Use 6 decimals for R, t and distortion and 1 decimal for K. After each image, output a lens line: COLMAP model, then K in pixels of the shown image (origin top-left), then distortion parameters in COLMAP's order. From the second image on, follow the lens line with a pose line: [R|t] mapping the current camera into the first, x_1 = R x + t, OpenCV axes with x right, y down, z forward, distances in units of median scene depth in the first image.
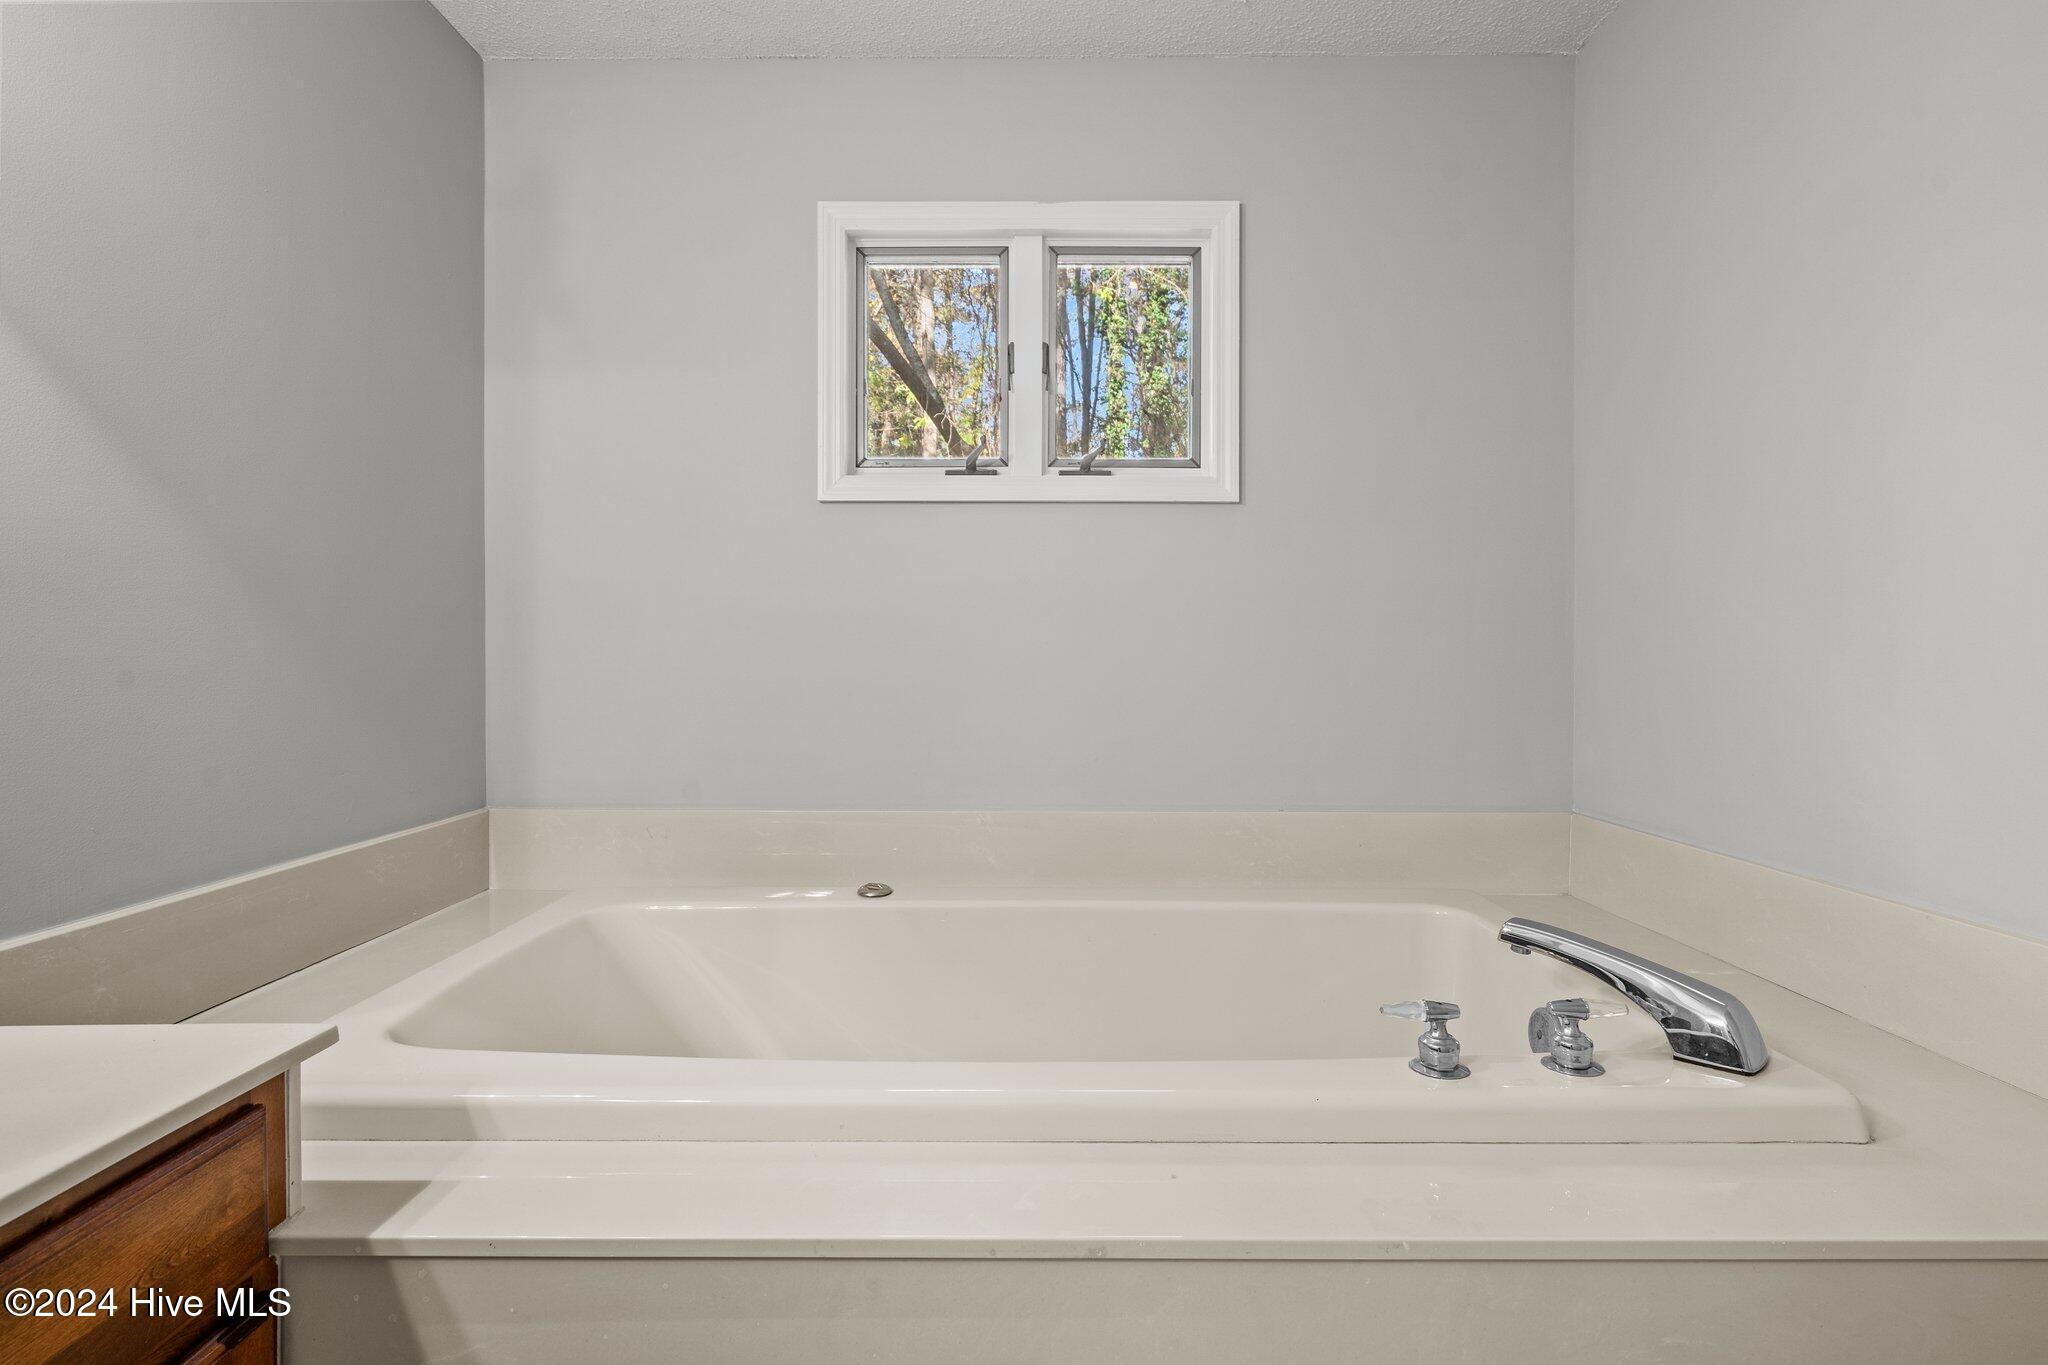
lens RADIAL K [[936.1, 0, 1021.9], [0, 936.1, 675.5], [0, 0, 1]] dist [0.000498, 0.000058]
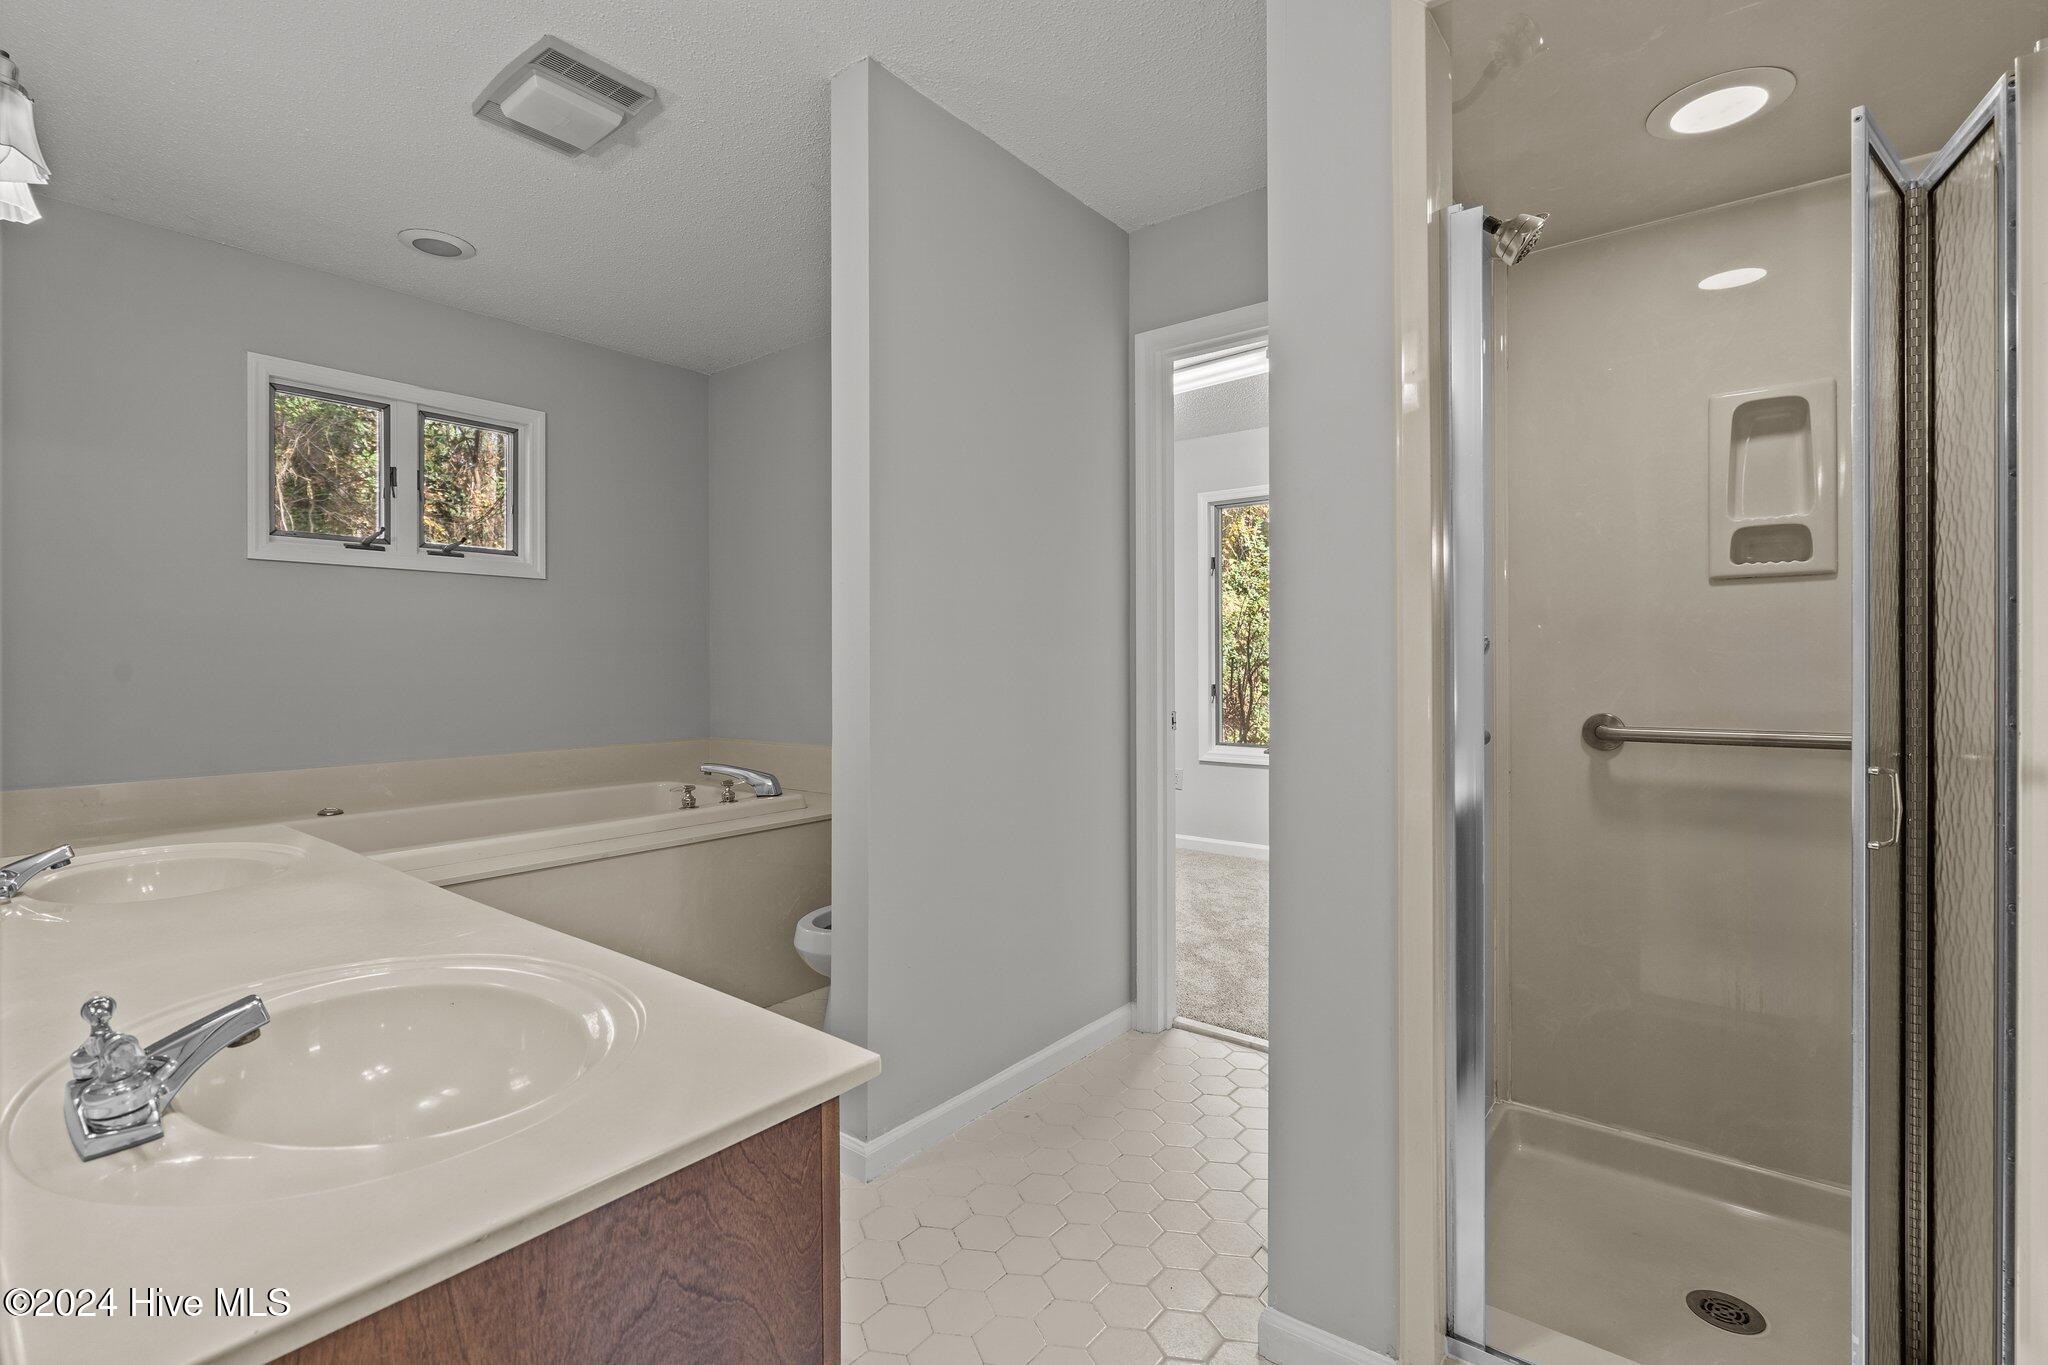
lens RADIAL K [[936.1, 0, 1027.5], [0, 936.1, 673.6], [0, 0, 1]] dist [0.000498, 0.000058]
pose [[0.627074, -0.003094, 0.778954, -0.577342], [0.012390, 0.999905, -0.006003, 0.014805], [-0.778861, 0.013416, 0.627053, -0.821609]]
